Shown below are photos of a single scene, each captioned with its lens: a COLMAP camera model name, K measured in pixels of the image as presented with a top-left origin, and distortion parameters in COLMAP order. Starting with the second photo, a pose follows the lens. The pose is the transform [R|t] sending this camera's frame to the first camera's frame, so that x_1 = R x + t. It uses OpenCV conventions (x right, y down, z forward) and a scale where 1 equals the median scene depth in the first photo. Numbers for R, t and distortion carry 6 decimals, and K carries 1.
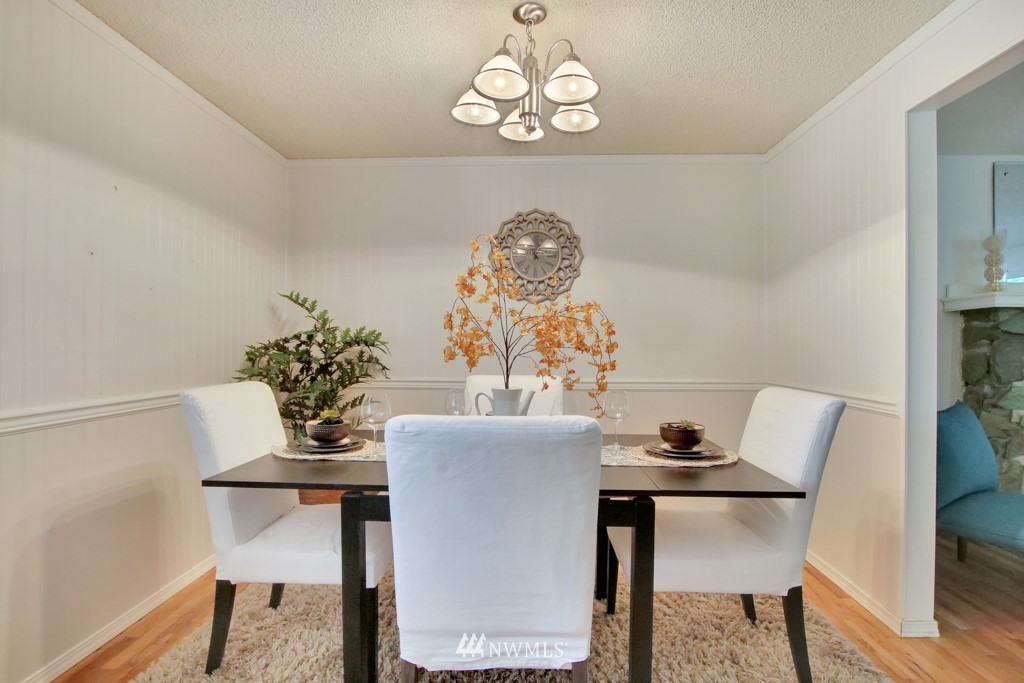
lens RADIAL K [[541.6, 0, 512.8], [0, 541.6, 345.5], [0, 0, 1]] dist [-0.027512, 0.000863]
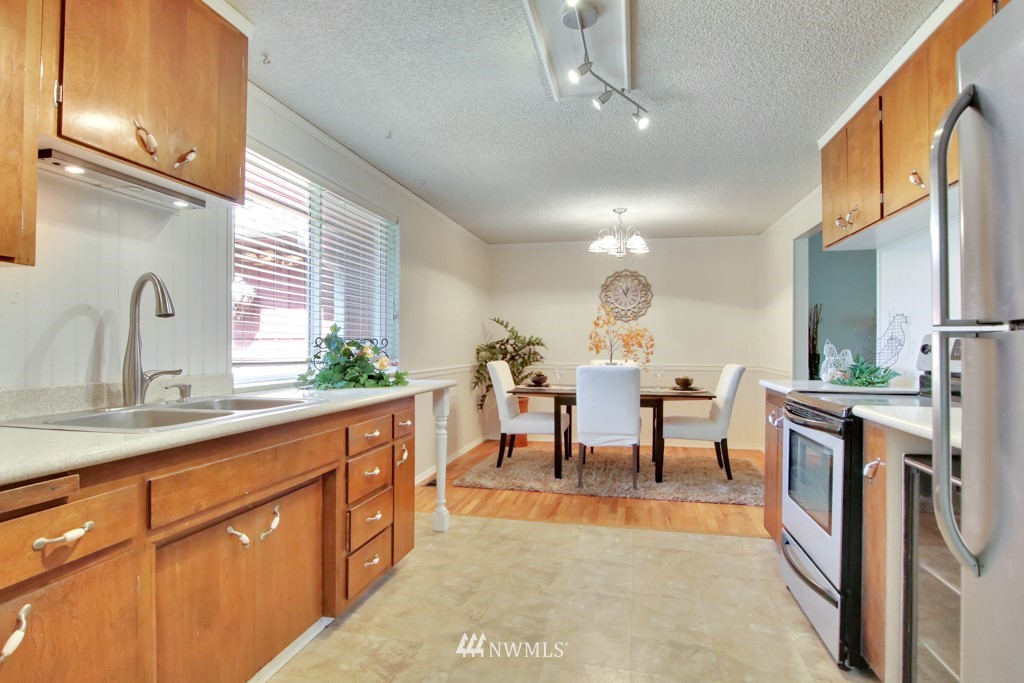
lens RADIAL K [[541.6, 0, 512.8], [0, 541.6, 345.5], [0, 0, 1]] dist [-0.027512, 0.000863]
pose [[0.983803, -0.001261, -0.179247, -0.007615], [0.001164, 0.999999, -0.000647, 0.001776], [0.179248, 0.000428, 0.983804, -1.255345]]
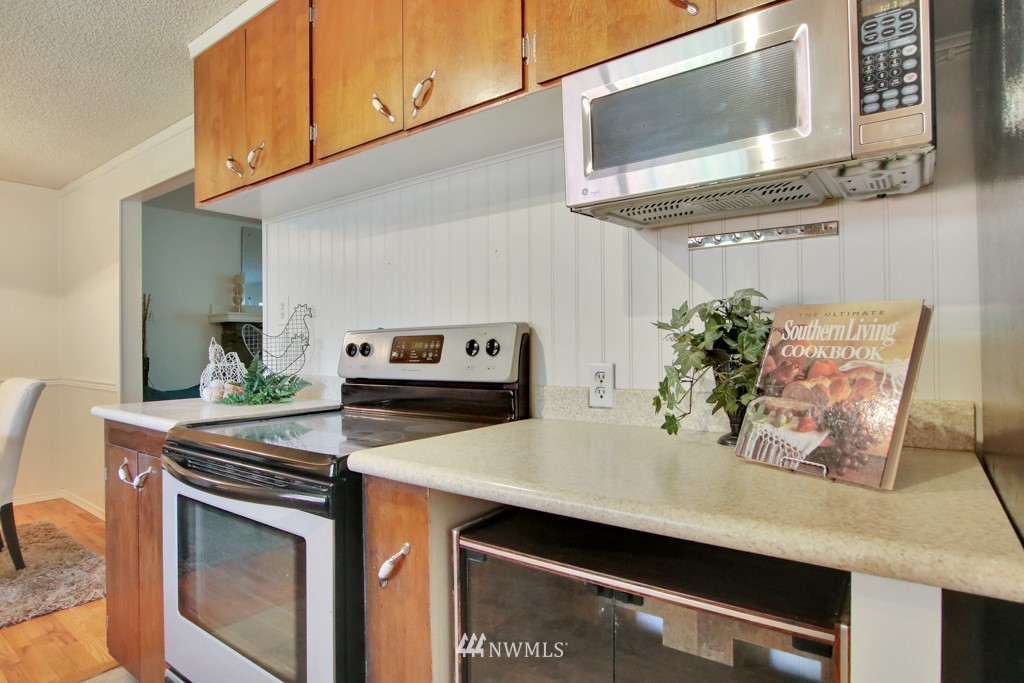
lens RADIAL K [[541.6, 0, 512.8], [0, 541.6, 345.5], [0, 0, 1]] dist [-0.027512, 0.000863]
pose [[0.552288, -0.009777, 0.833596, 0.050901], [0.011187, 0.999928, 0.004315, 0.002105], [-0.833578, 0.006942, 0.552357, -0.763886]]
